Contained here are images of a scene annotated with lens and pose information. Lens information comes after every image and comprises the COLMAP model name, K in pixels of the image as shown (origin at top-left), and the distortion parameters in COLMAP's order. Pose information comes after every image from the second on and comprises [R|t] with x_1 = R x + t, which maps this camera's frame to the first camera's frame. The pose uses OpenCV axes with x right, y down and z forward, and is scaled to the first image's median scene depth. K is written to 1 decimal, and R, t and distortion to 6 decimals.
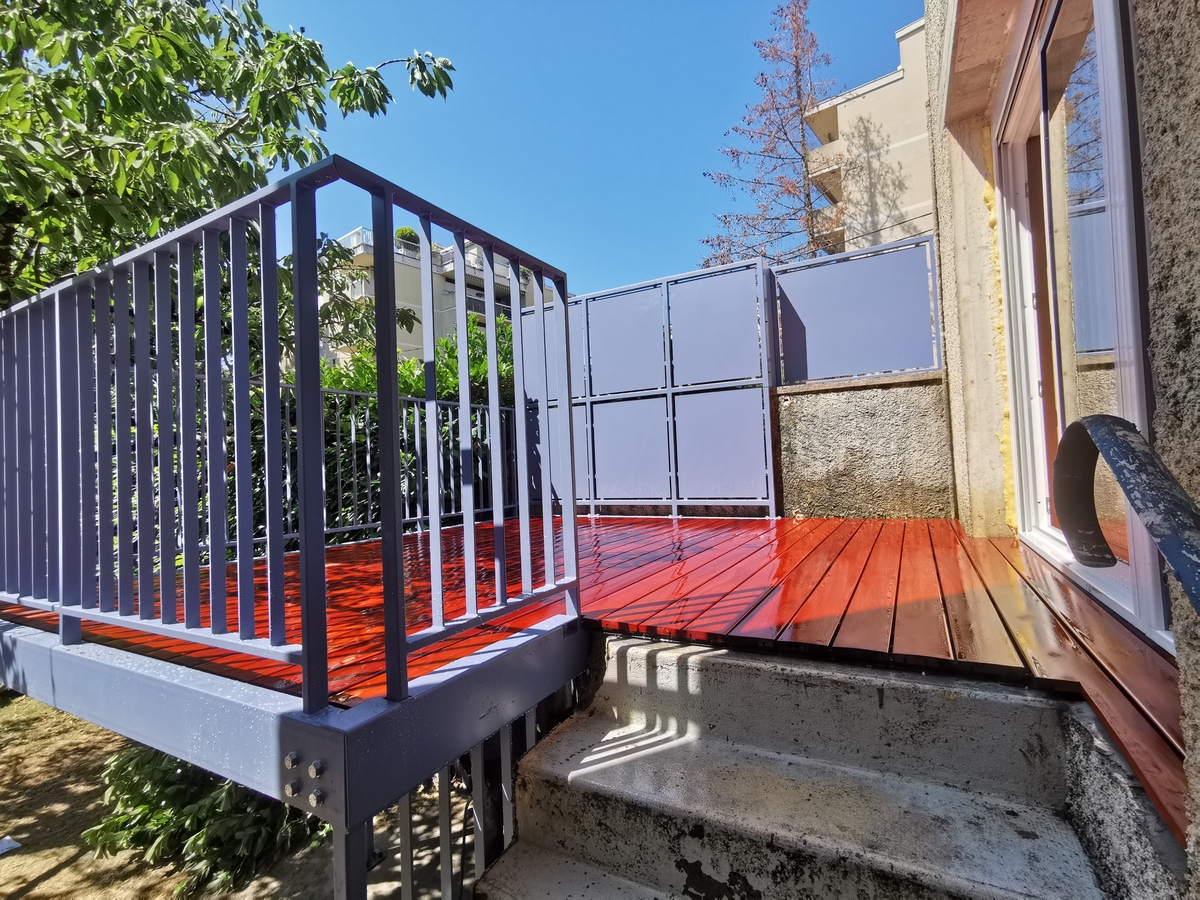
lens RADIAL K [[564.7, 0, 600.5], [0, 564.7, 481.4], [0, 0, 1]] dist [-0.010539, 0.011295]
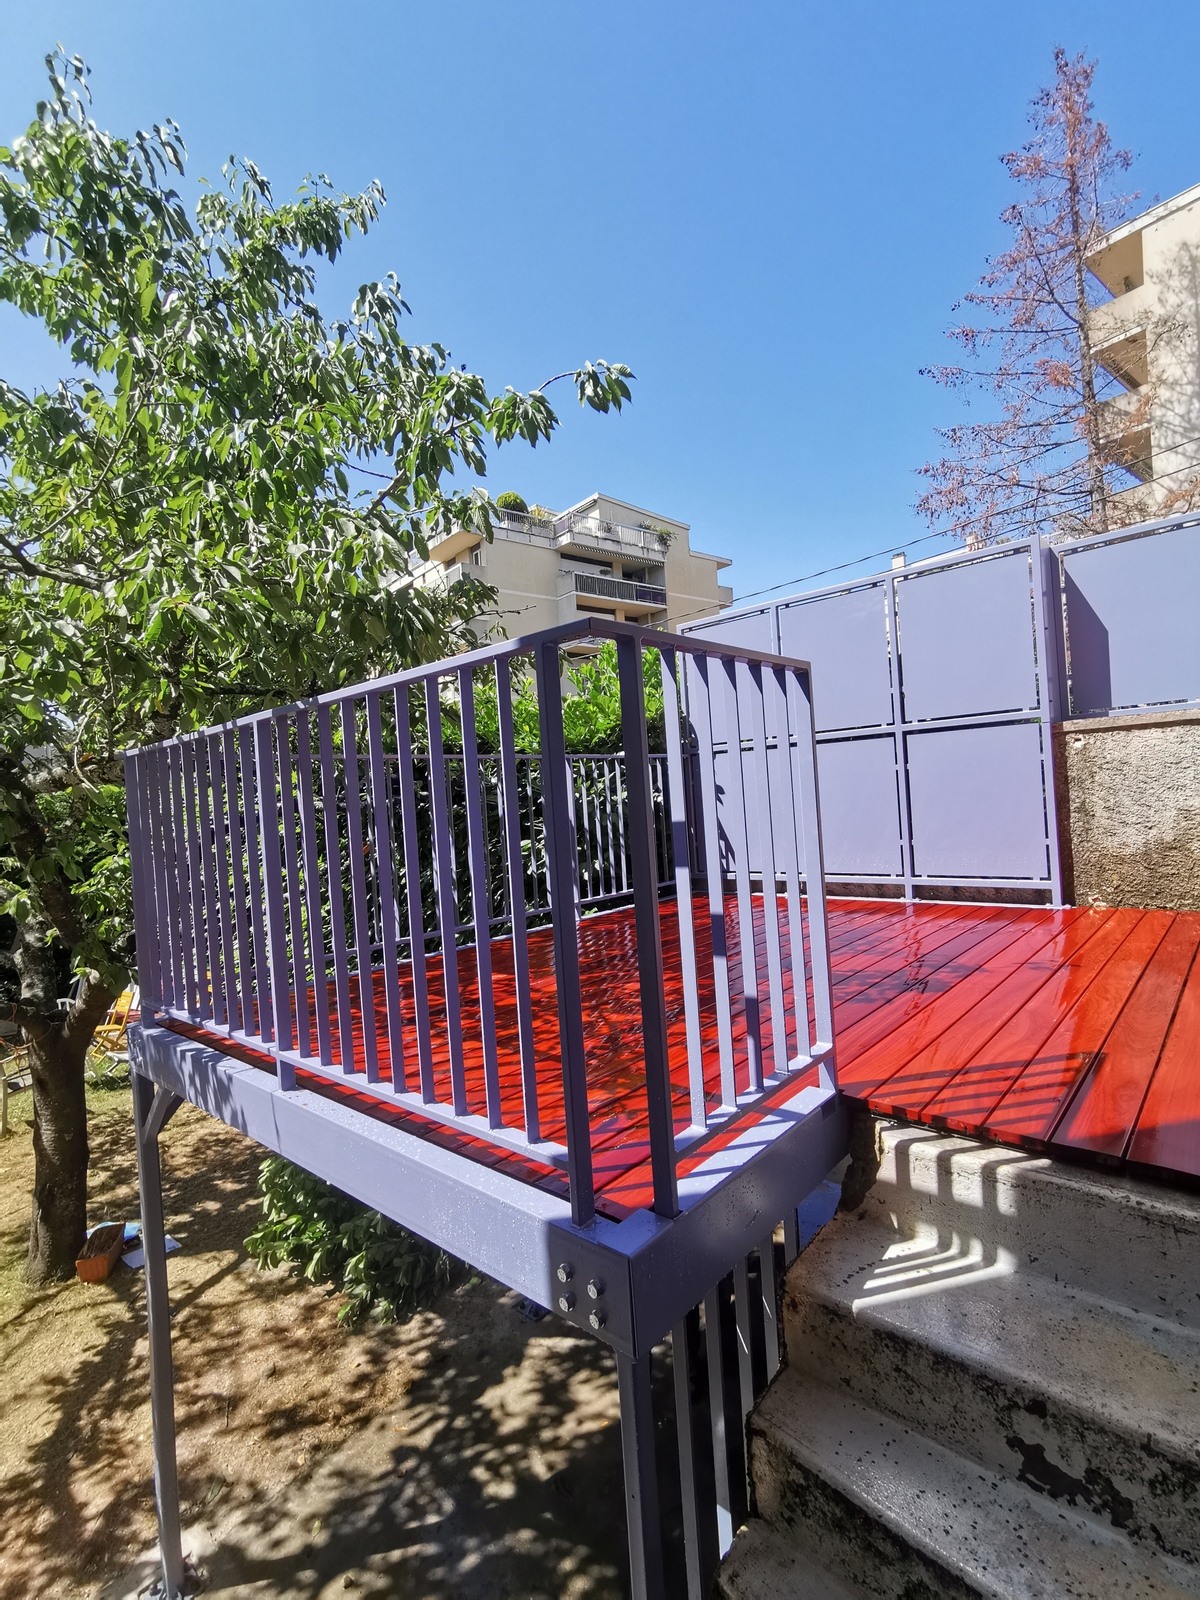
lens RADIAL K [[752.9, 0, 586.4], [0, 752.9, 827.5], [0, 0, 1]] dist [-0.010539, 0.011295]
pose [[0.975687, -0.017361, -0.218480, -0.100819], [0.027350, 0.998710, 0.042779, -0.136082], [0.217456, -0.047715, 0.974903, -0.082447]]
